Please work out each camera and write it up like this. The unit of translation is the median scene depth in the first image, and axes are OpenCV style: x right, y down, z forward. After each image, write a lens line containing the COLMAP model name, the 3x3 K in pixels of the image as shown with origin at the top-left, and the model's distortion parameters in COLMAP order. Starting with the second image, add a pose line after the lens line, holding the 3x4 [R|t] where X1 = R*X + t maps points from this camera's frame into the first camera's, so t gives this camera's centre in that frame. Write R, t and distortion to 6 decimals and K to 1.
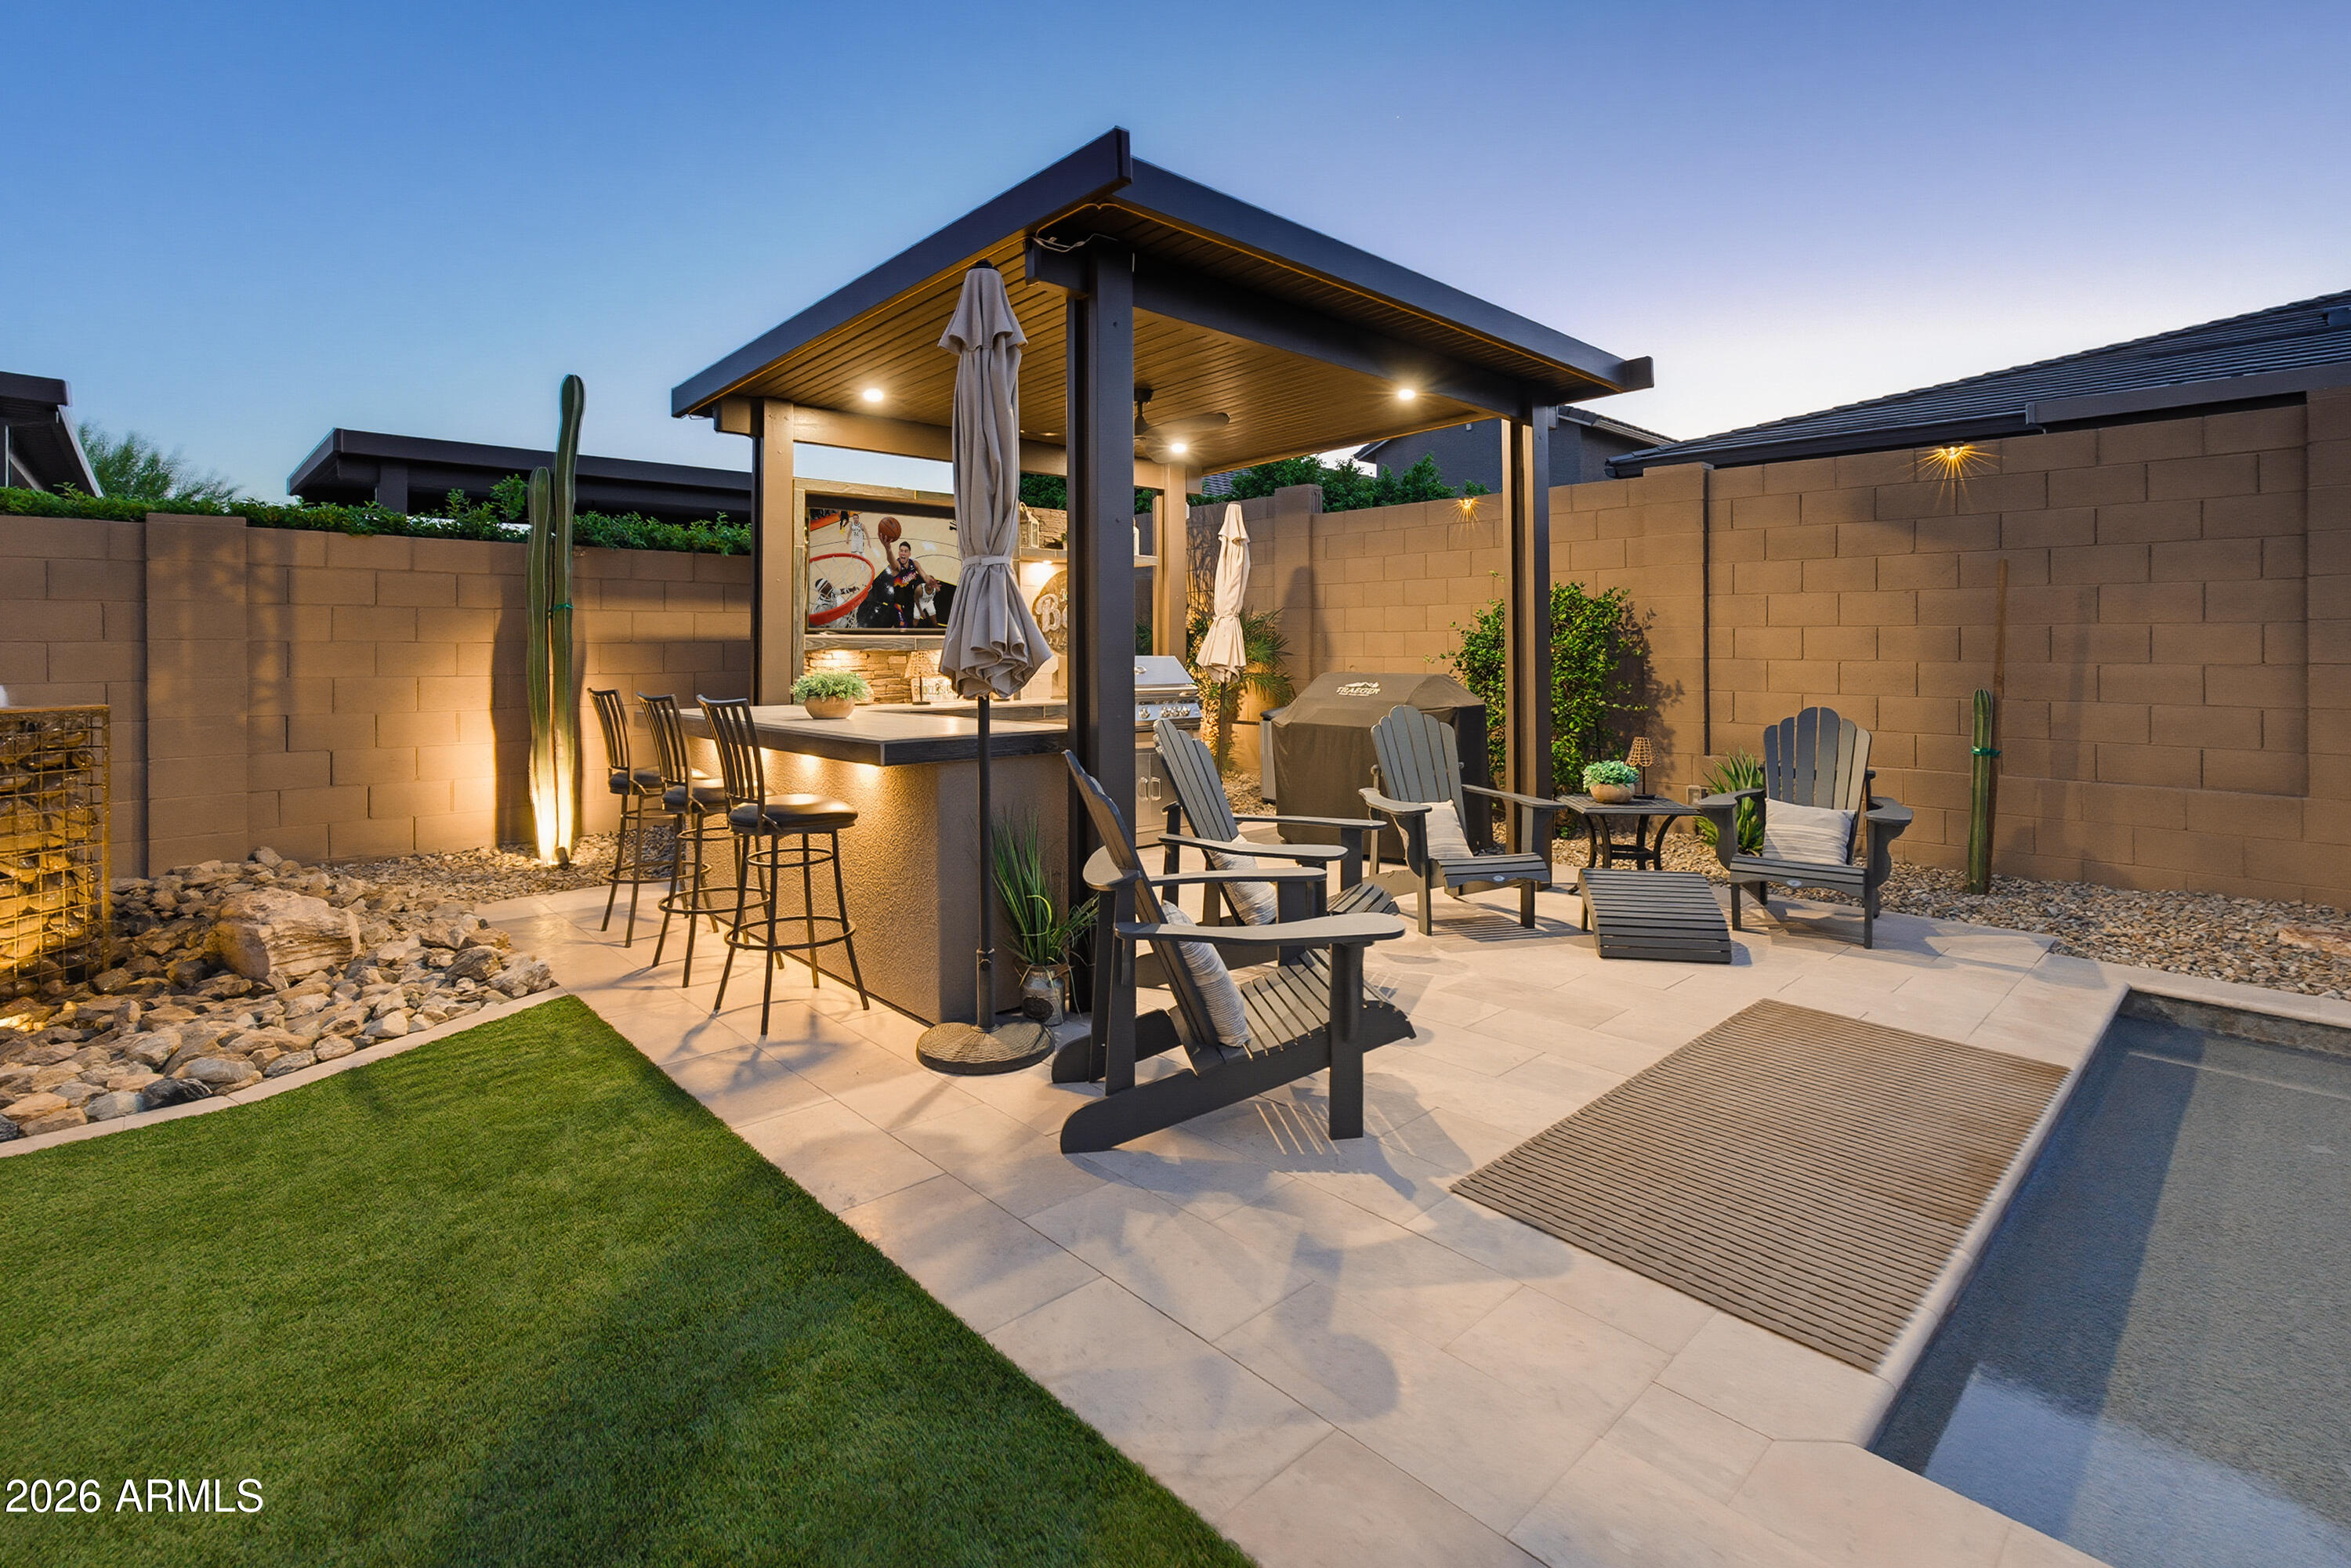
lens RADIAL K [[1081.1, 0, 1163.2], [0, 1081.1, 651.4], [0, 0, 1]] dist [-0.027640, 0.010029]
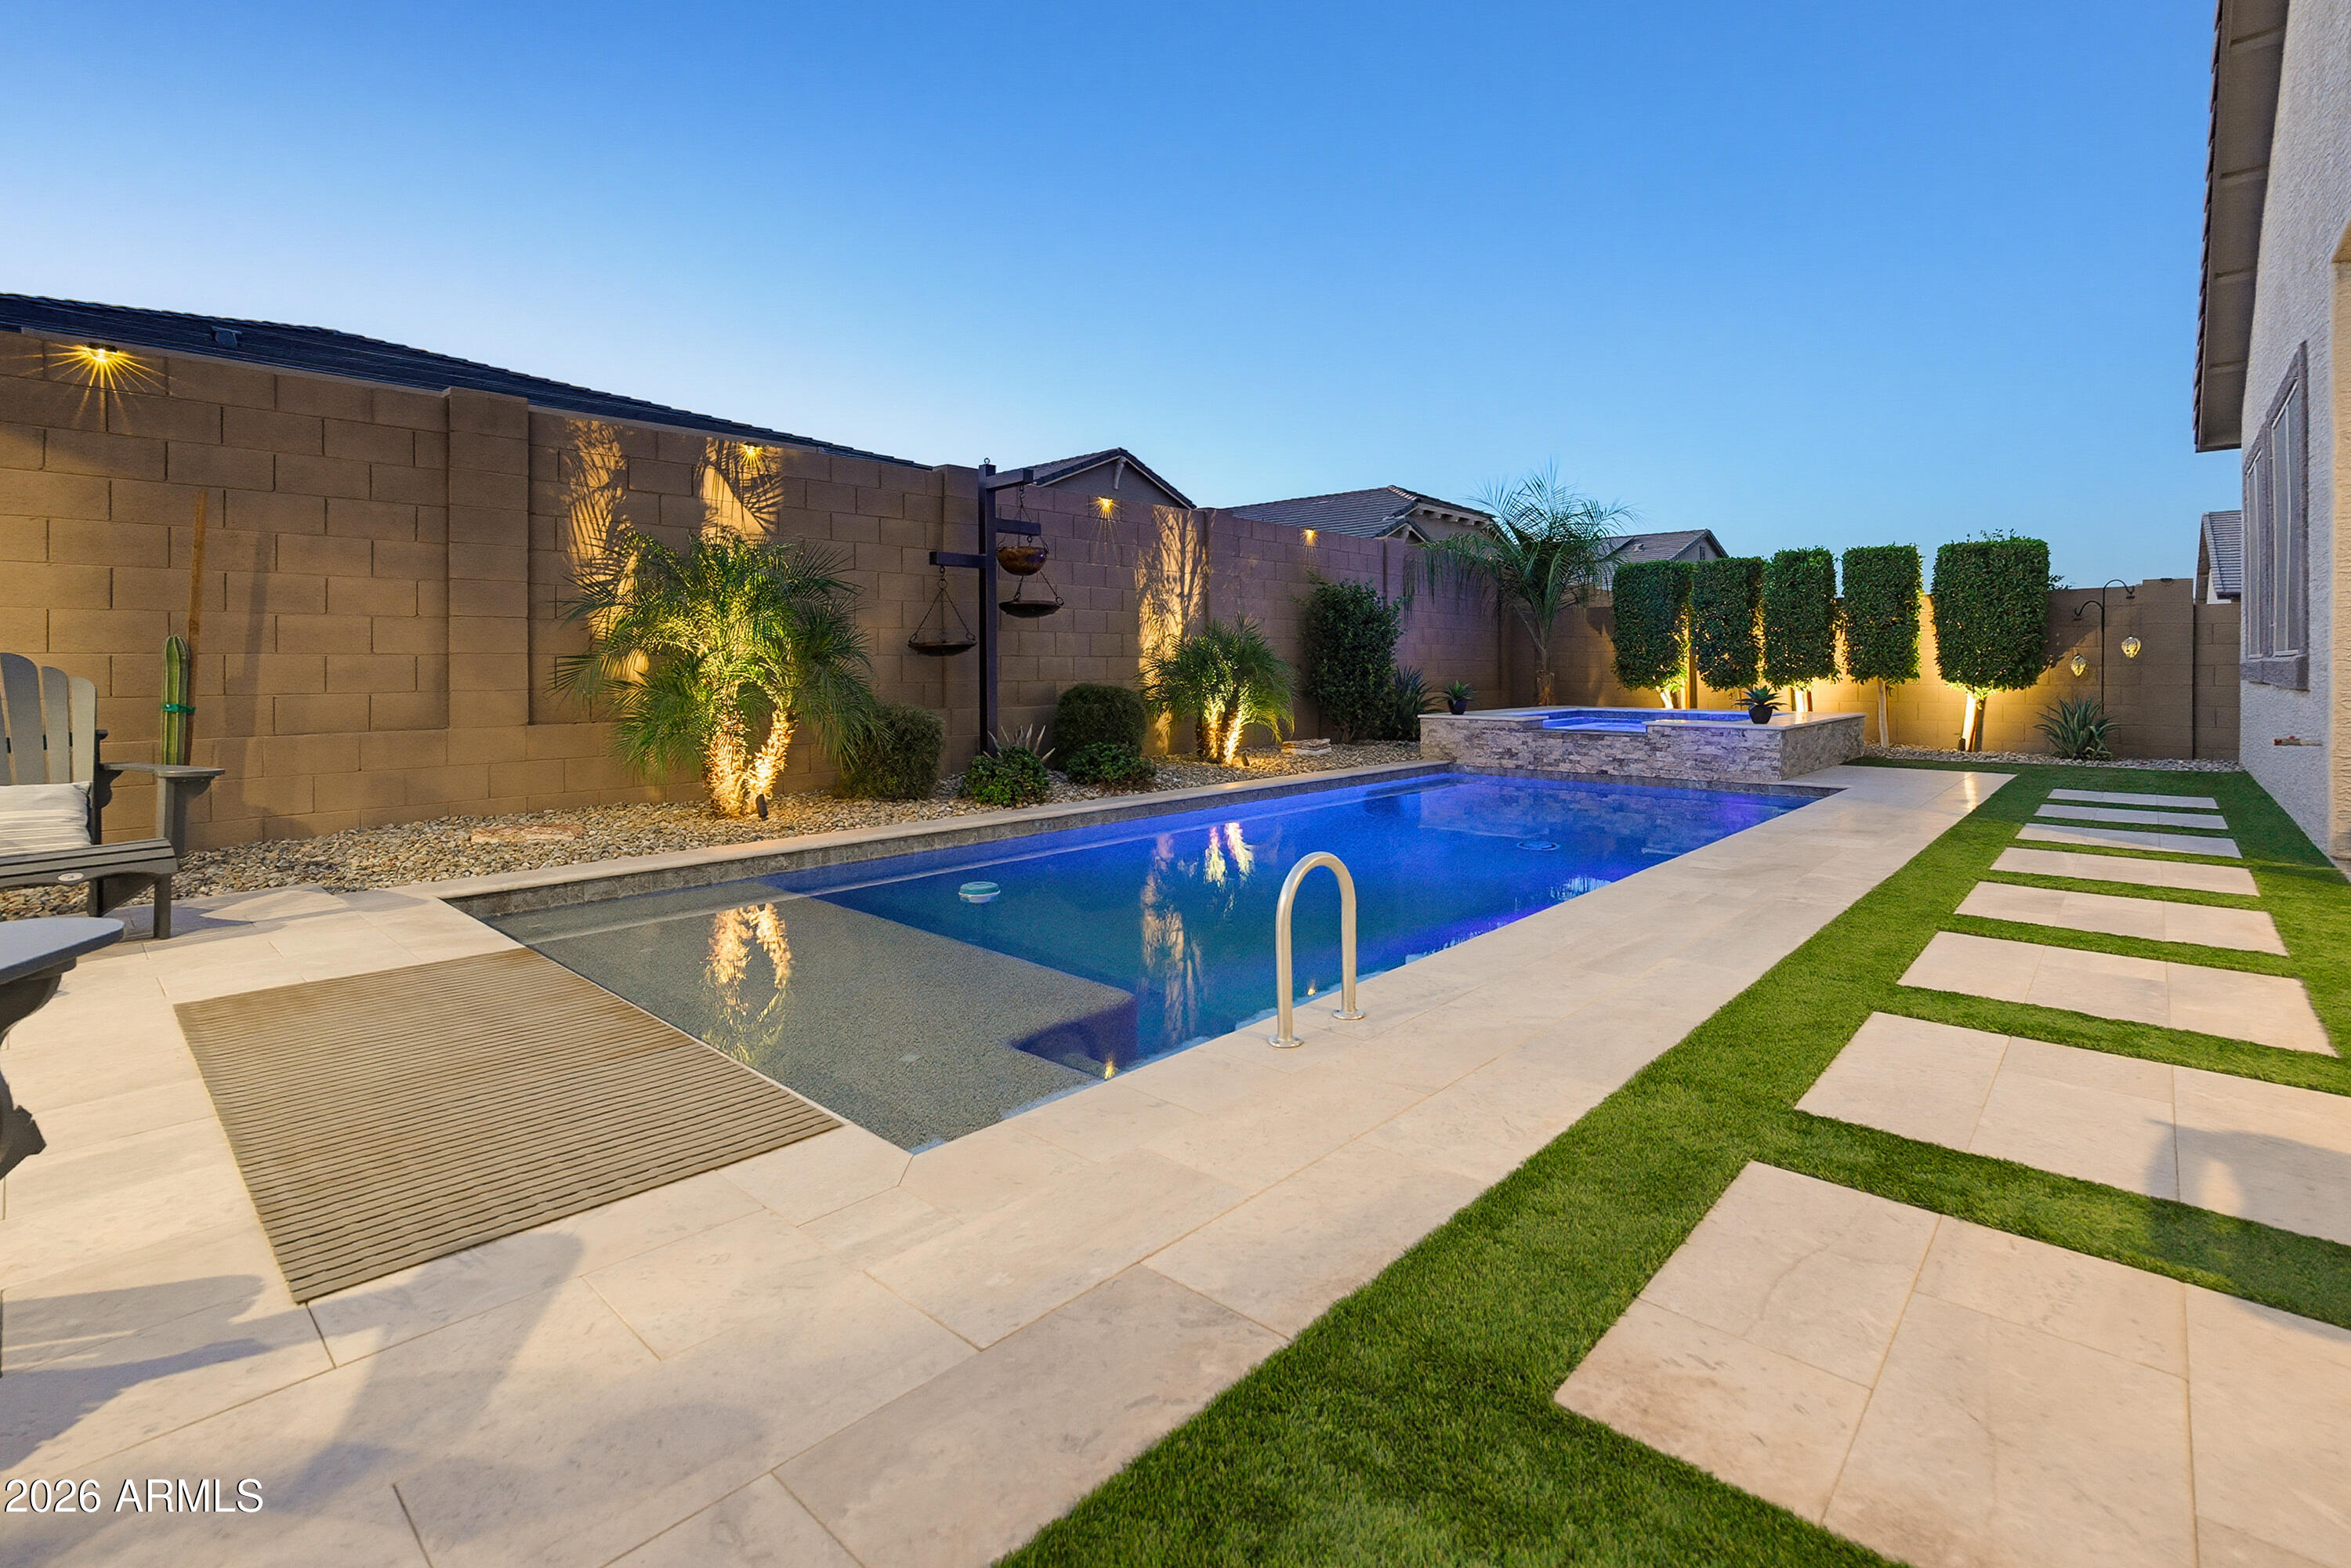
lens RADIAL K [[1081.1, 0, 1195.0], [0, 1081.1, 675.9], [0, 0, 1]] dist [-0.027640, 0.010029]
pose [[-0.087702, -0.013114, 0.996060, -0.162712], [0.010003, 0.999851, 0.014045, 0.059410], [-0.996097, 0.011195, -0.087557, 0.230830]]
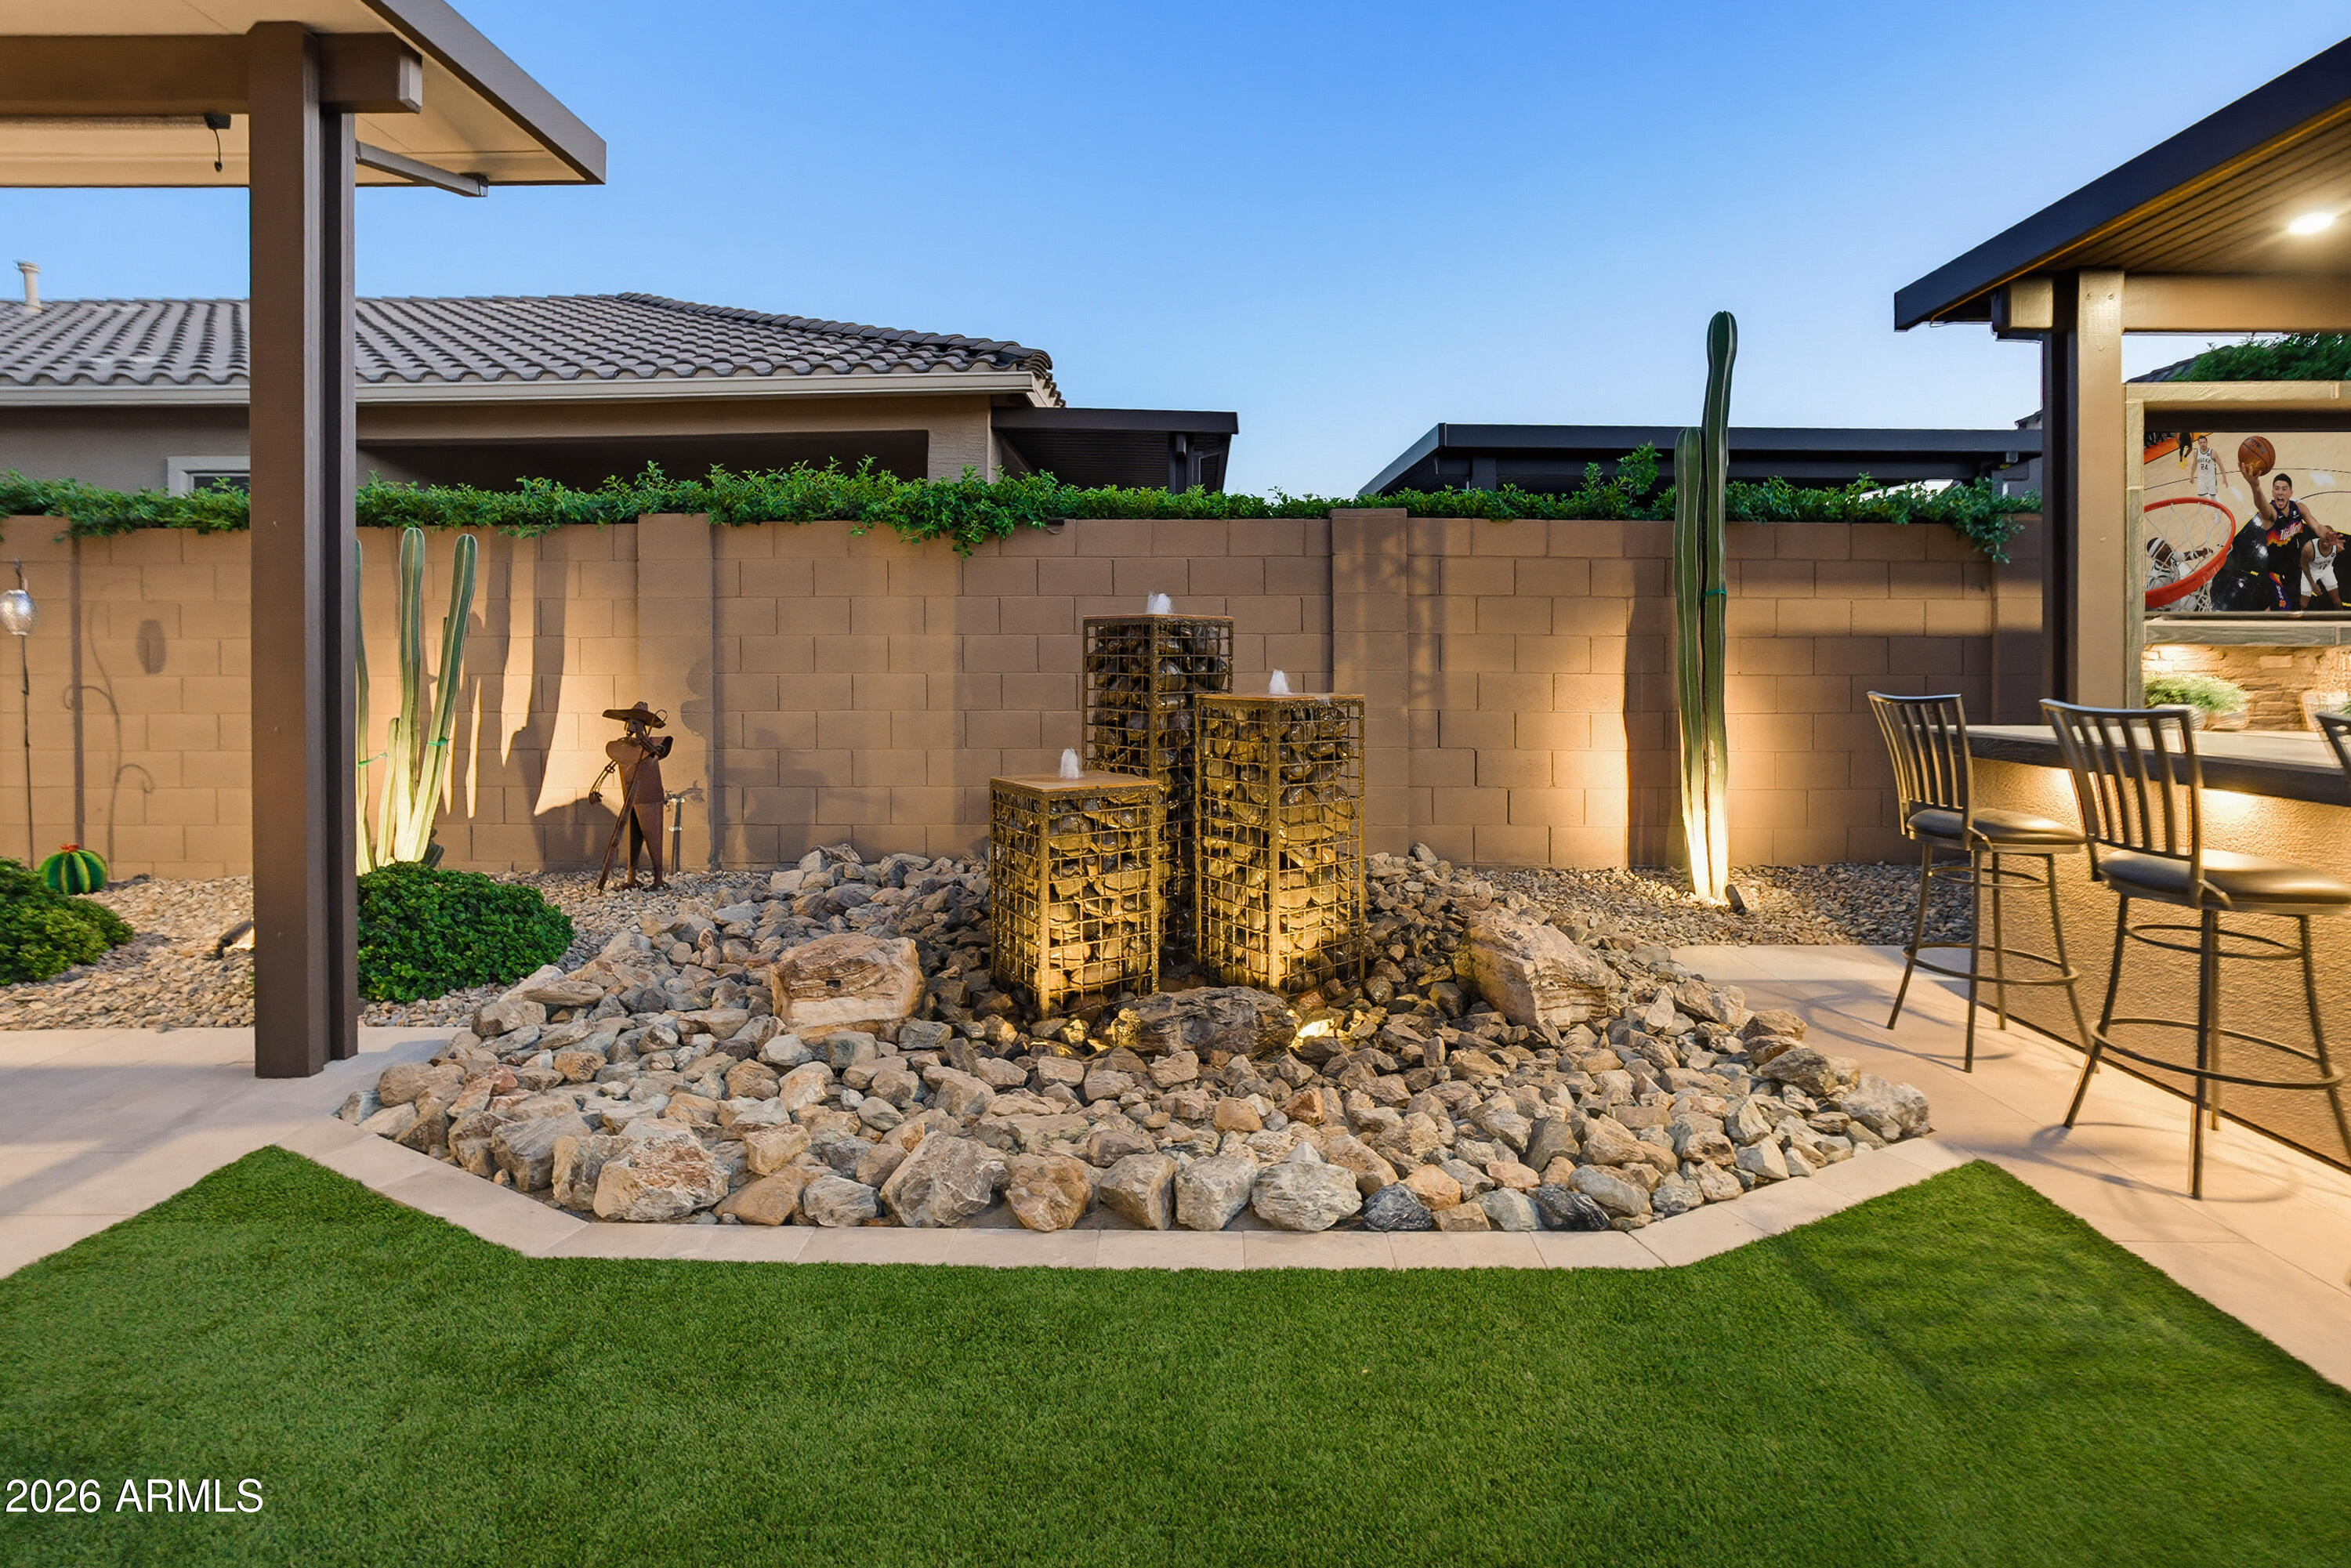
lens RADIAL K [[1081.1, 0, 1194.4], [0, 1081.1, 655.2], [0, 0, 1]] dist [-0.027640, 0.010029]
pose [[0.731413, 0.007505, -0.681894, -0.315665], [-0.007595, 0.999967, 0.002860, 0.008438], [0.681893, 0.003087, 0.731446, 0.129588]]
